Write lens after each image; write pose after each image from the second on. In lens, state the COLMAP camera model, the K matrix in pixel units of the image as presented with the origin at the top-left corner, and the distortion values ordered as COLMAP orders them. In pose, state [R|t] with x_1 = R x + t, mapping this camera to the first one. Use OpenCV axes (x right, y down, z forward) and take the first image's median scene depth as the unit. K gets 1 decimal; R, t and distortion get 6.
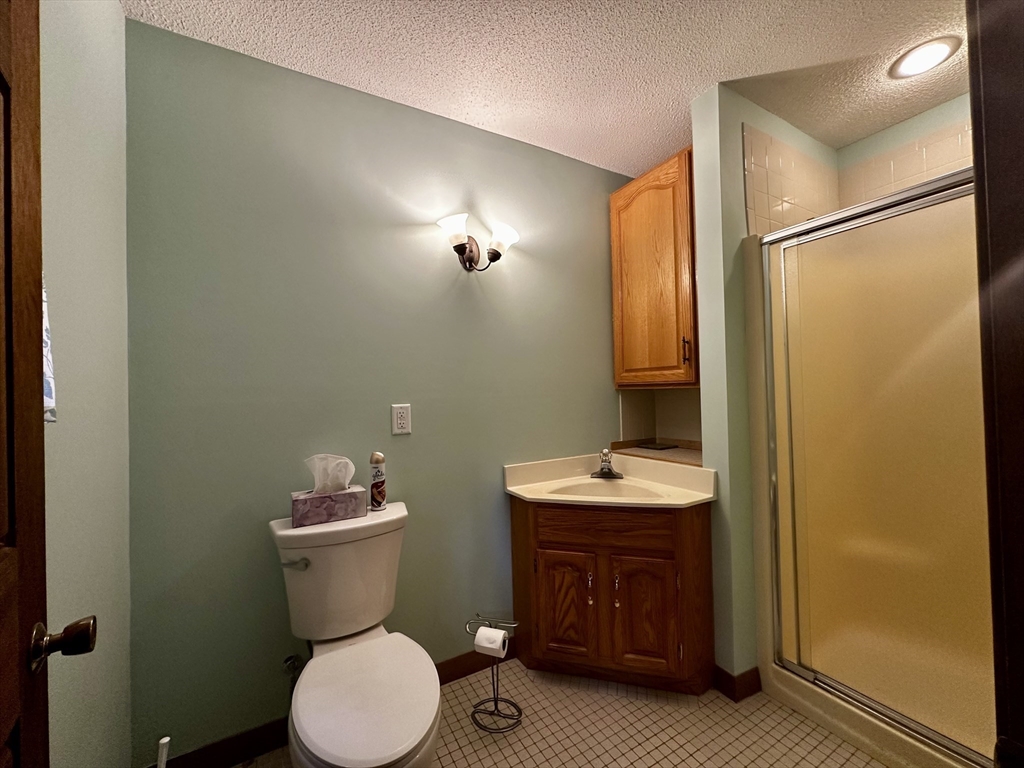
lens RADIAL K [[410.8, 0, 512.0], [0, 410.8, 384.0], [0, 0, 1]] dist [-0.005362, 0.000191]
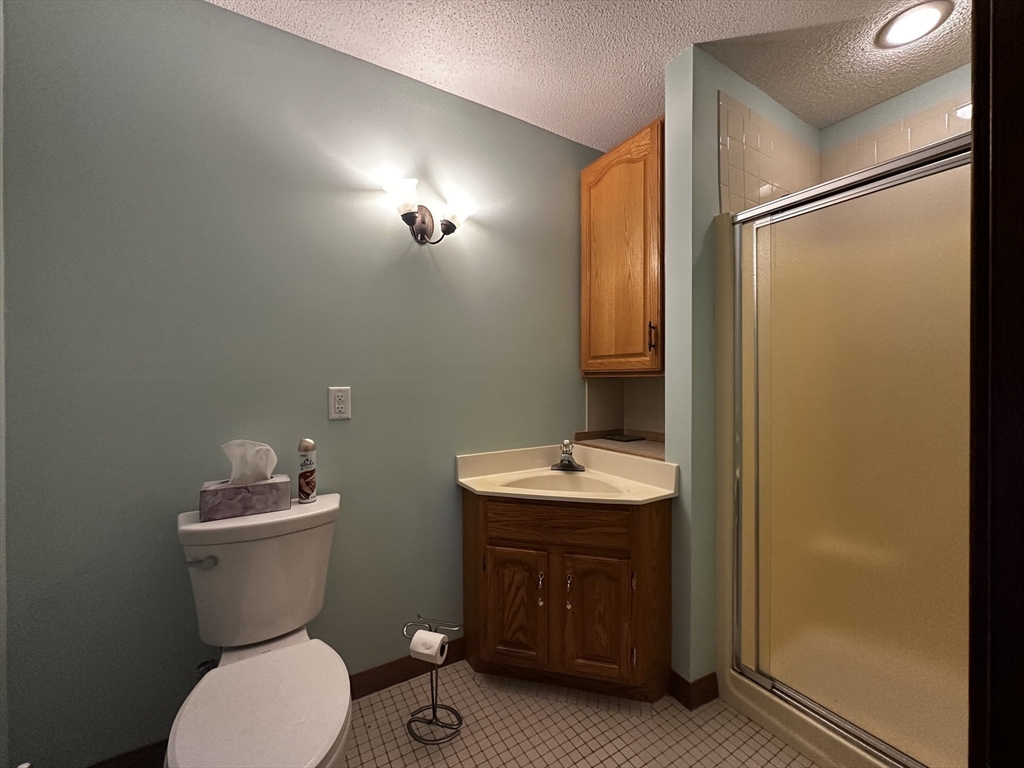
lens RADIAL K [[410.8, 0, 512.0], [0, 410.8, 384.0], [0, 0, 1]] dist [-0.005362, 0.000191]
pose [[0.999382, 0.020450, 0.028588, 0.088263], [-0.021049, 0.999562, 0.020806, 0.015530], [-0.028150, -0.021394, 0.999375, 0.080051]]
